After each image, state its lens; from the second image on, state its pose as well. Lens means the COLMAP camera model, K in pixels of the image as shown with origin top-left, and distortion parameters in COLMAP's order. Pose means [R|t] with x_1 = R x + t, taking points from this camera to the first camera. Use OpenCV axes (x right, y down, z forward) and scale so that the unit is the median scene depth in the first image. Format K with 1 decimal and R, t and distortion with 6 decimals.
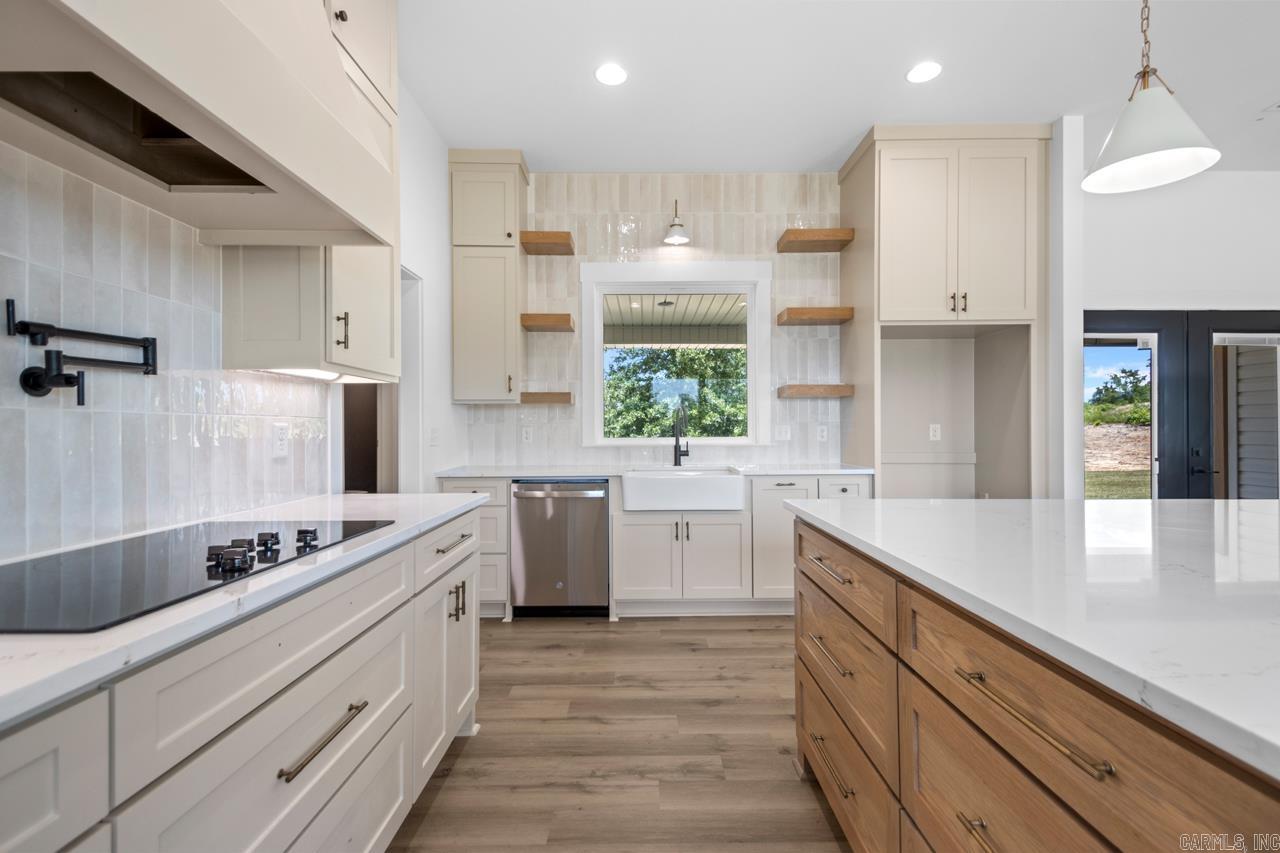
lens RADIAL K [[569.1, 0, 640.0], [0, 569.1, 426.5], [0, 0, 1]] dist [0.001161, 0.000102]
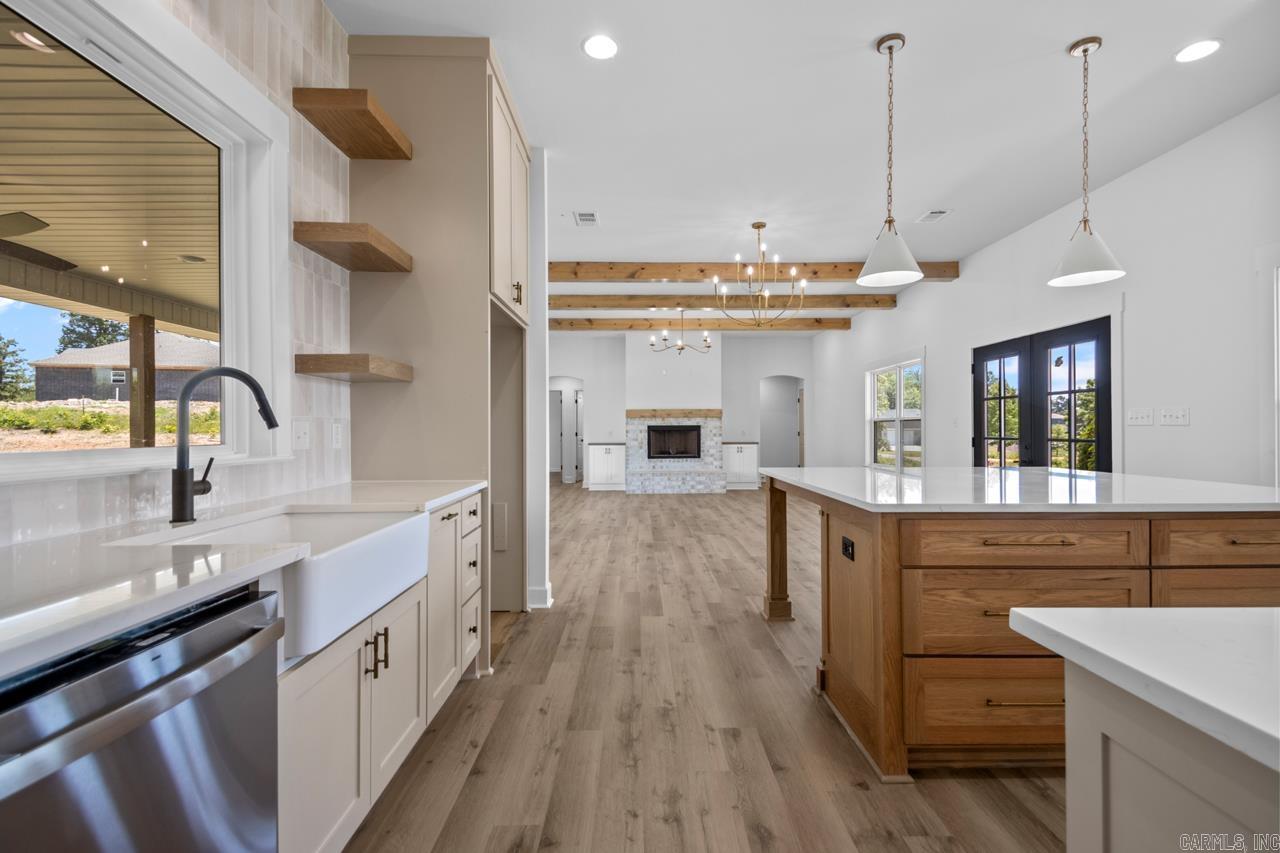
lens RADIAL K [[593.0, 0, 640.0], [0, 593.0, 426.5], [0, 0, 1]] dist [0.002149, 0.000292]
pose [[-0.009519, 0.005666, 0.999939, -0.457569], [-0.003126, 0.999979, -0.005696, 0.006658], [-0.999950, -0.003180, -0.009501, 0.913401]]
